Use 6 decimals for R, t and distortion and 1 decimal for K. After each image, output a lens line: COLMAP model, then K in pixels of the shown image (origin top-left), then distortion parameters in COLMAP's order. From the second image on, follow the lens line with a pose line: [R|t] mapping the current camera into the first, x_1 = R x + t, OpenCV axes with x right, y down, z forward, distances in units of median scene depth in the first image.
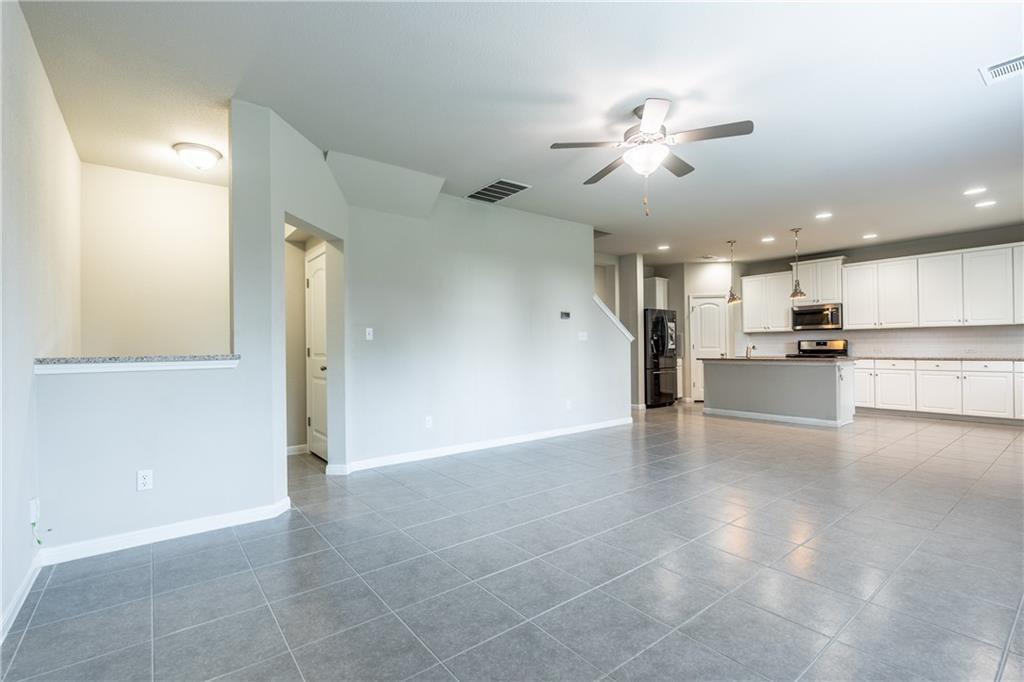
lens RADIAL K [[463.2, 0, 508.3], [0, 463.2, 351.5], [0, 0, 1]] dist [0.000147, 0.000041]
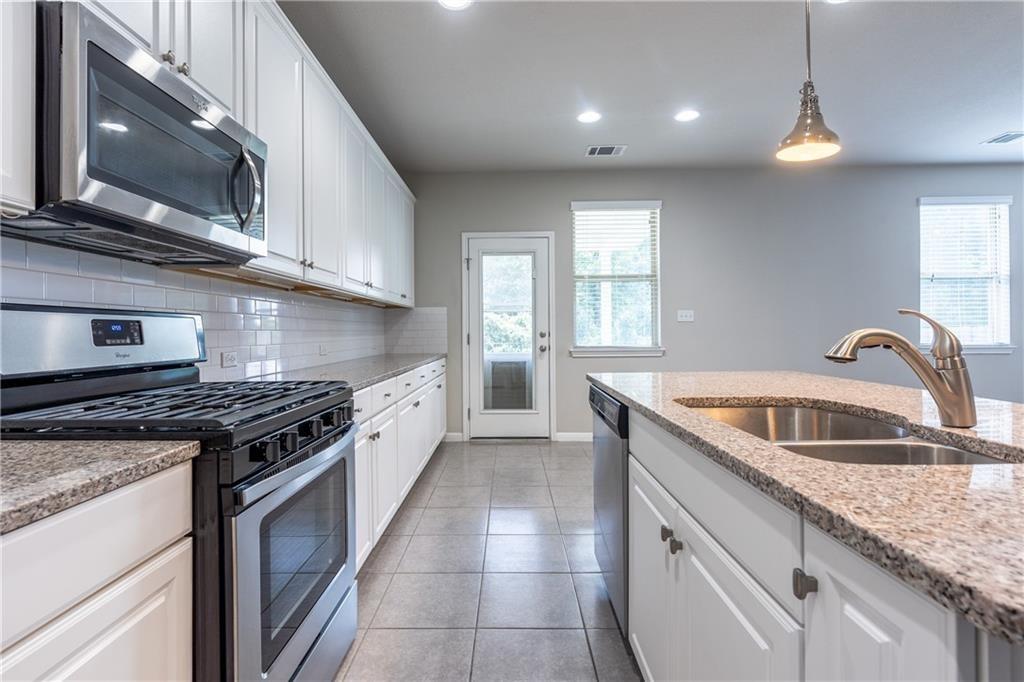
lens RADIAL K [[478.4, 0, 507.7], [0, 478.4, 327.9], [0, 0, 1]] dist [0.008227, 0.000171]
pose [[-0.784647, 0.019130, 0.619648, 0.481116], [0.018555, 0.999801, -0.007371, -0.014273], [-0.619665, 0.005714, -0.784846, 1.076696]]
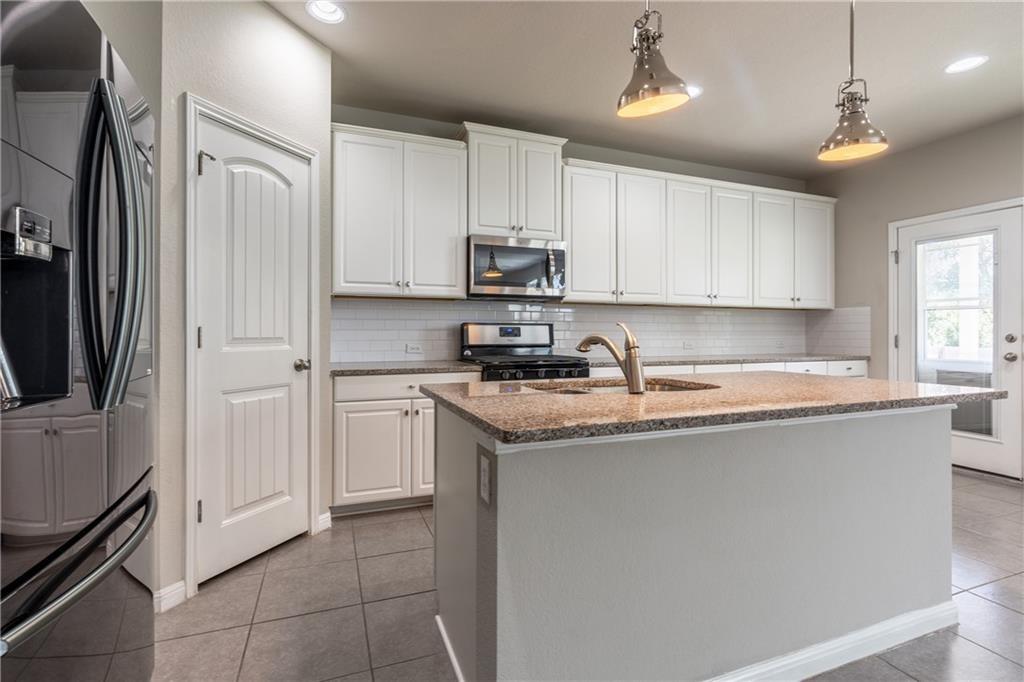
lens RADIAL K [[478.4, 0, 507.7], [0, 478.4, 327.9], [0, 0, 1]] dist [0.008227, 0.000171]
pose [[0.292241, 0.017792, 0.956179, 0.253906], [0.002399, 0.999810, -0.019337, -0.011561], [-0.956342, 0.007945, 0.292143, 0.895593]]
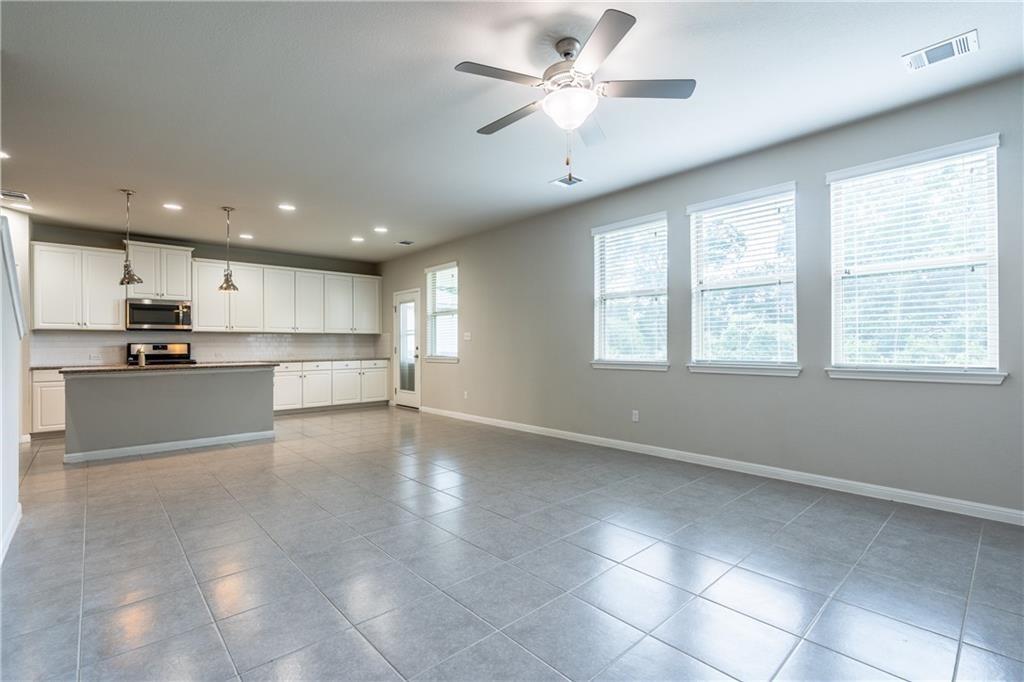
lens RADIAL K [[470.4, 0, 512.0], [0, 470.4, 341.0], [0, 0, 1]] dist [-0.002878, -0.000015]
pose [[-0.069182, 0.018889, 0.997425, -0.202822], [0.015362, 0.999722, -0.017867, -0.003572], [-0.997486, 0.014086, -0.069452, 0.447939]]
